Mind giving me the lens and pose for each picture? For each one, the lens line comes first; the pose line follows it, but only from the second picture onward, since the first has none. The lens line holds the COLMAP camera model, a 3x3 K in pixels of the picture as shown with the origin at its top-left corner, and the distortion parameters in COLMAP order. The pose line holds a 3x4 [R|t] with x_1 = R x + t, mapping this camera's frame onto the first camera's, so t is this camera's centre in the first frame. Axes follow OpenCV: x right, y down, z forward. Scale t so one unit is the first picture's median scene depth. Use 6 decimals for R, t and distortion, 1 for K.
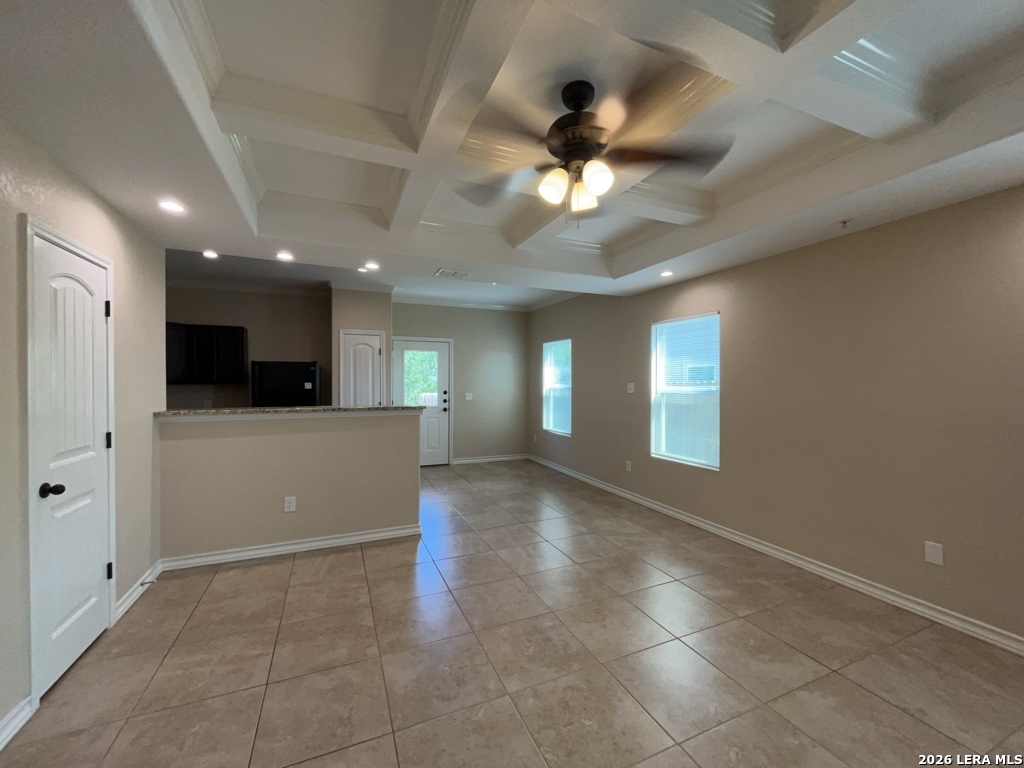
lens RADIAL K [[413.0, 0, 514.6], [0, 413.0, 384.4], [0, 0, 1]] dist [-0.002551, -0.000486]
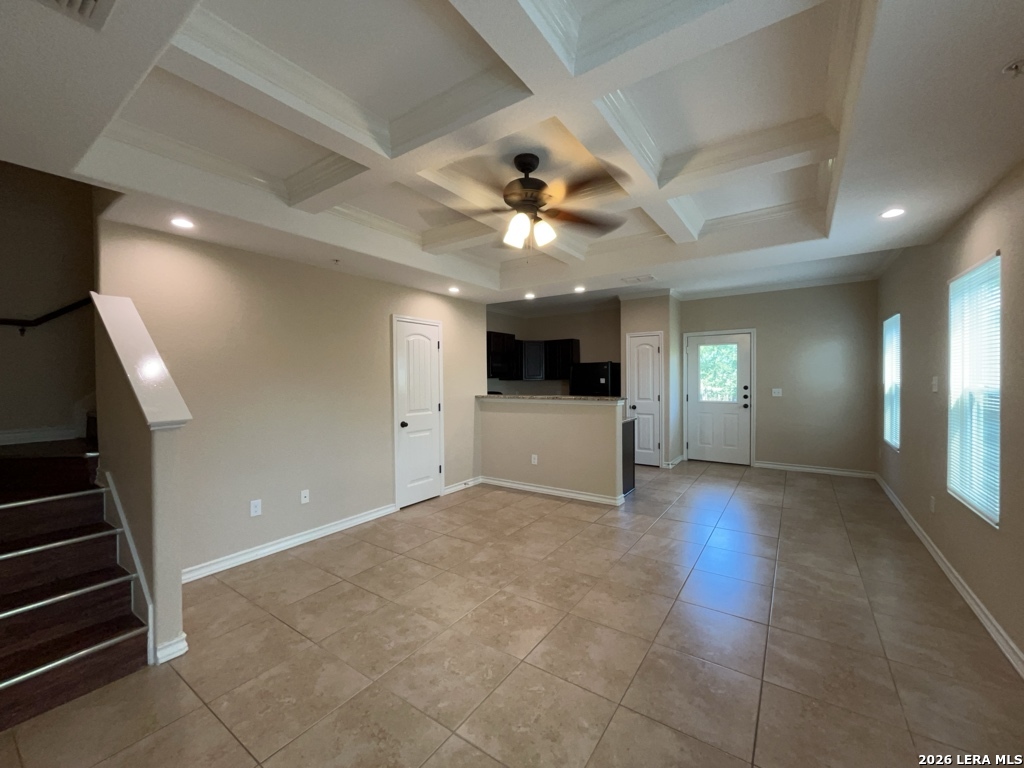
lens RADIAL K [[413.0, 0, 514.6], [0, 413.0, 384.4], [0, 0, 1]] dist [-0.002551, -0.000486]
pose [[0.528185, 0.007259, -0.849098, 0.771112], [0.005587, 0.999912, 0.012024, -0.003720], [0.849111, -0.011094, 0.528098, 0.159860]]
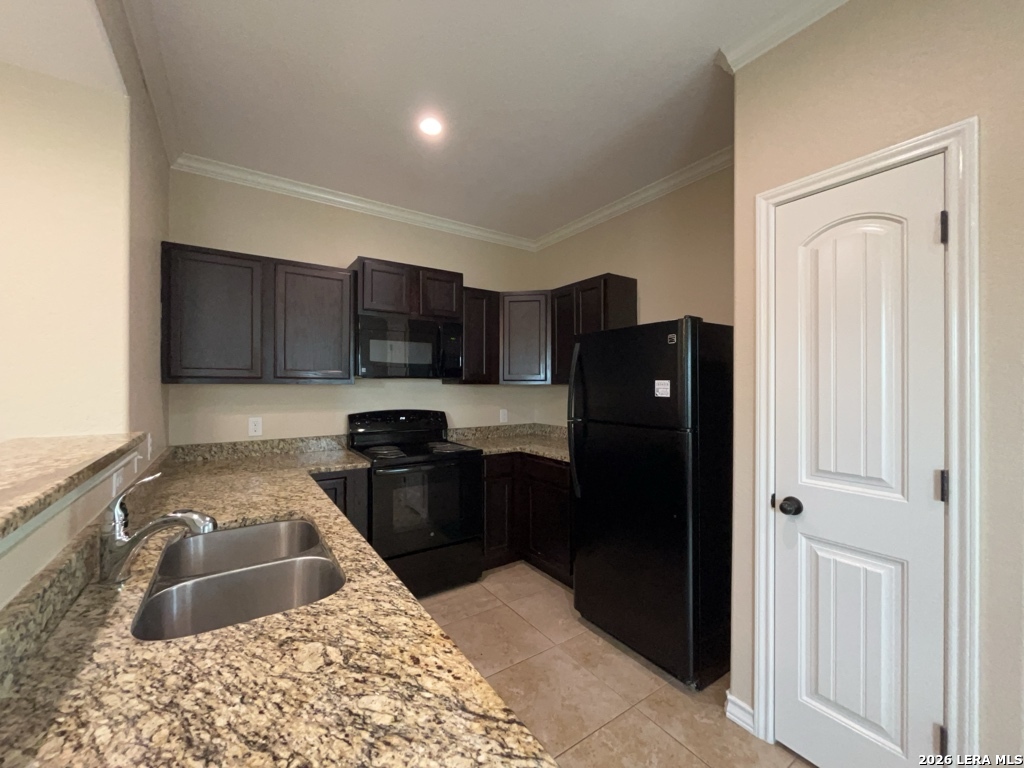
lens RADIAL K [[413.0, 0, 514.6], [0, 413.0, 384.4], [0, 0, 1]] dist [-0.002551, -0.000486]
pose [[0.189020, -0.001409, -0.981972, -0.306189], [-0.006928, 0.999972, -0.002769, 0.003085], [0.981949, 0.007327, 0.189005, 1.404926]]
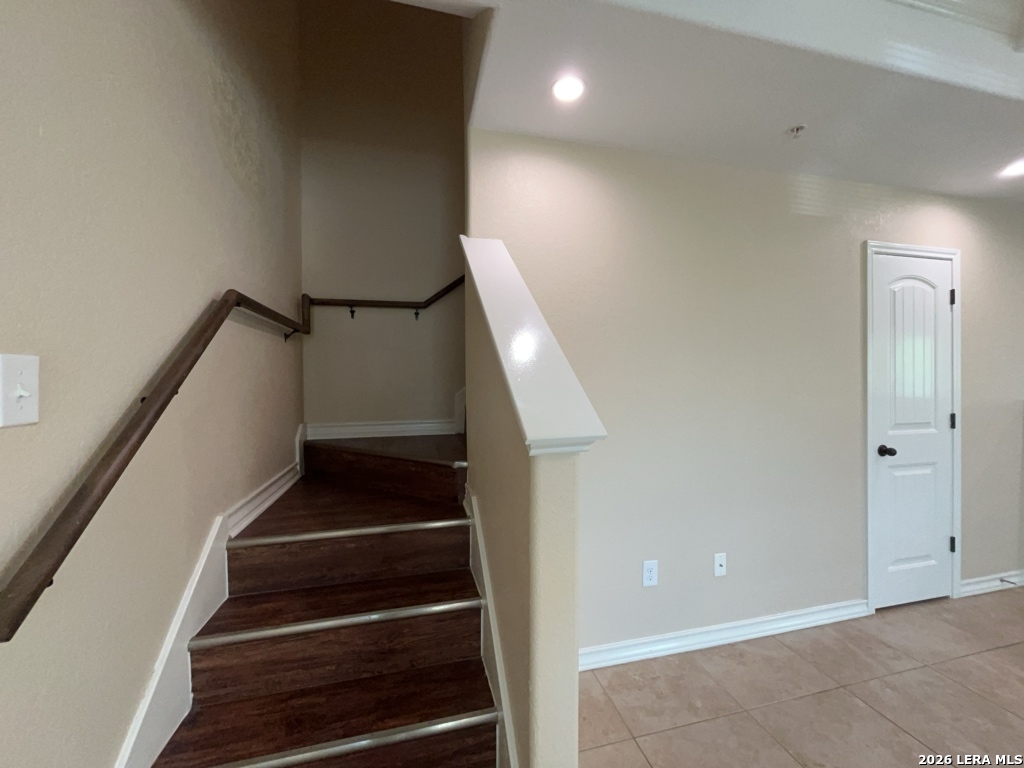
lens RADIAL K [[413.0, 0, 514.6], [0, 413.0, 384.4], [0, 0, 1]] dist [-0.002551, -0.000486]
pose [[-0.167060, 0.009987, -0.985896, 0.186733], [0.002687, 0.999950, 0.009674, 0.021323], [0.985943, -0.001033, -0.167079, 0.049598]]
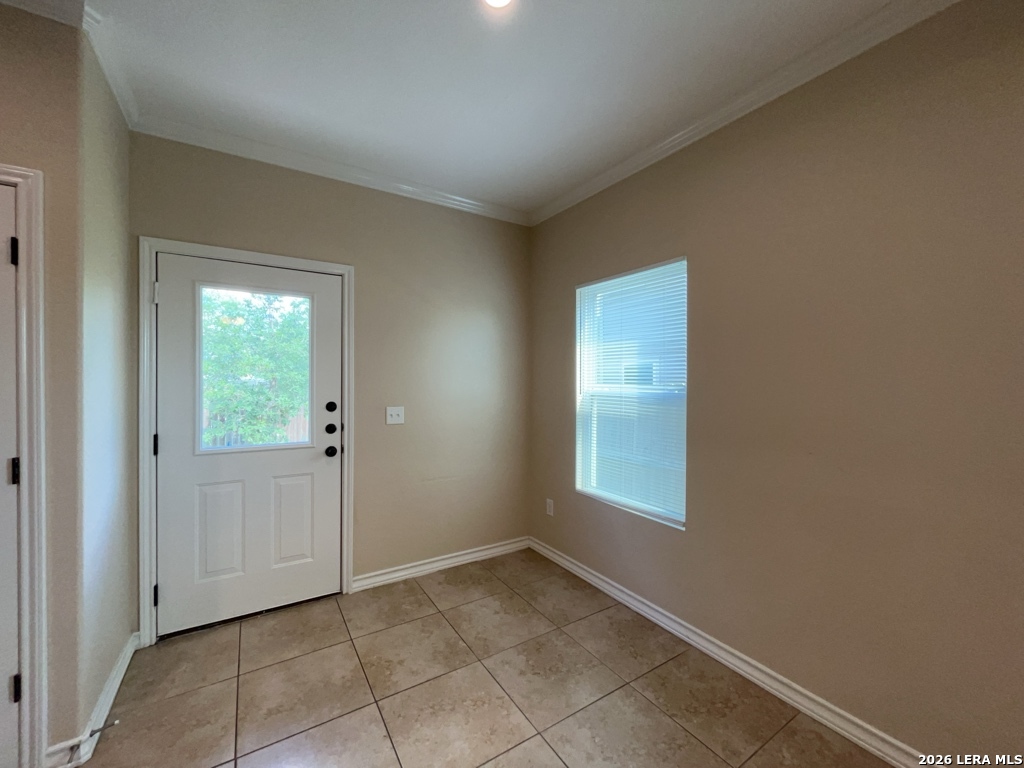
lens RADIAL K [[413.0, 0, 514.6], [0, 413.0, 384.4], [0, 0, 1]] dist [-0.002551, -0.000486]
pose [[0.986945, 0.000999, 0.161052, -0.140313], [-0.001577, 0.999993, 0.003457, -0.005367], [-0.161047, -0.003666, 0.986940, 1.341644]]
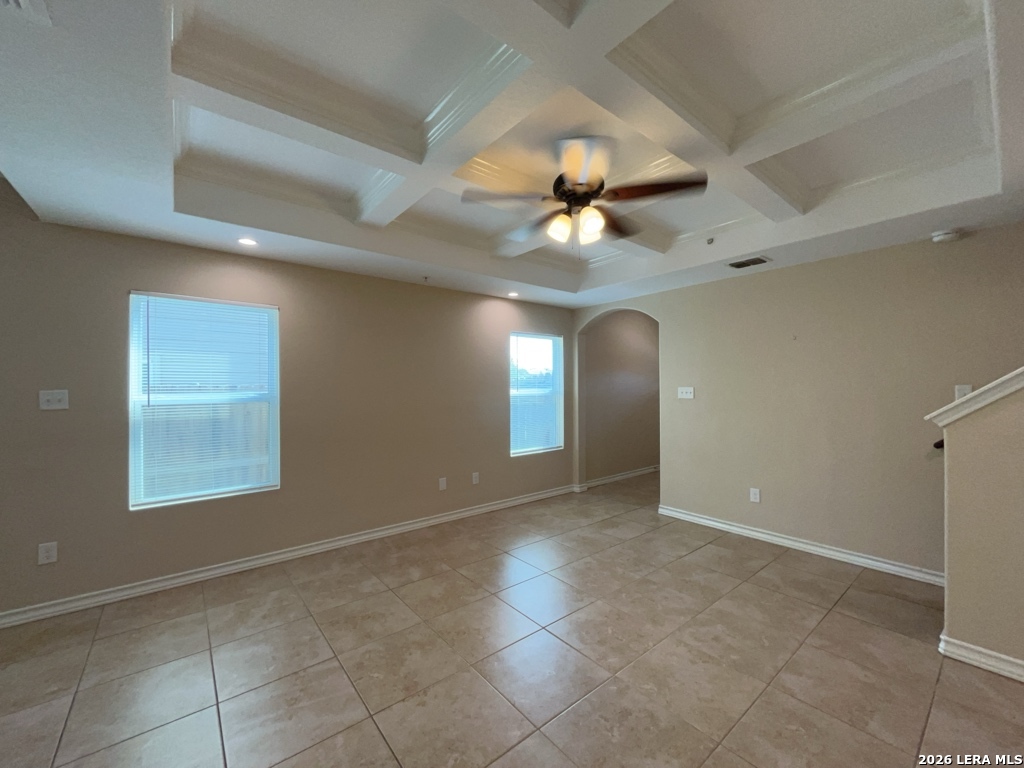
lens RADIAL K [[413.0, 0, 514.6], [0, 413.0, 384.4], [0, 0, 1]] dist [-0.002551, -0.000486]
pose [[-0.269619, 0.006977, 0.962942, -0.599572], [0.011192, 0.999929, -0.004112, -0.002948], [-0.962902, 0.009668, -0.269677, 0.931884]]
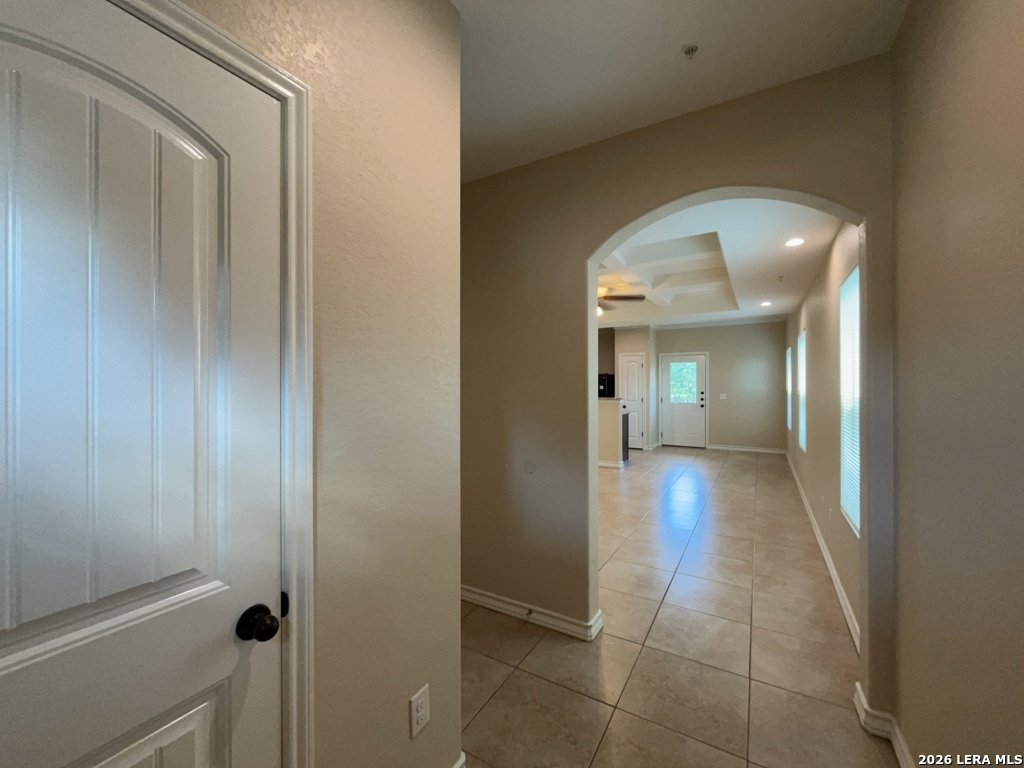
lens RADIAL K [[413.0, 0, 514.6], [0, 413.0, 384.4], [0, 0, 1]] dist [-0.002551, -0.000486]
pose [[0.582661, -0.004430, -0.812703, 1.236350], [-0.001055, 0.999980, -0.006207, 0.002723], [0.812715, 0.004474, 0.582644, -0.559833]]
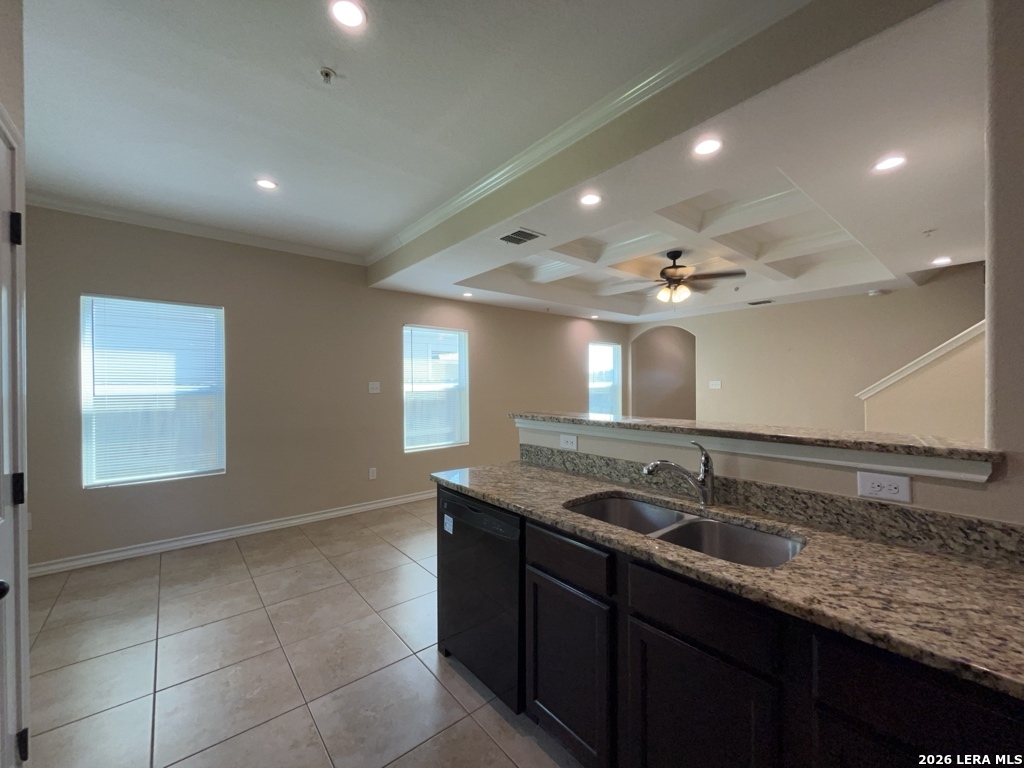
lens RADIAL K [[413.0, 0, 514.6], [0, 413.0, 384.4], [0, 0, 1]] dist [-0.002551, -0.000486]
pose [[-0.280221, -0.001521, 0.959934, -1.106252], [0.012338, 0.999910, 0.005186, 0.000644], [-0.959856, 0.013297, -0.280177, 1.535344]]
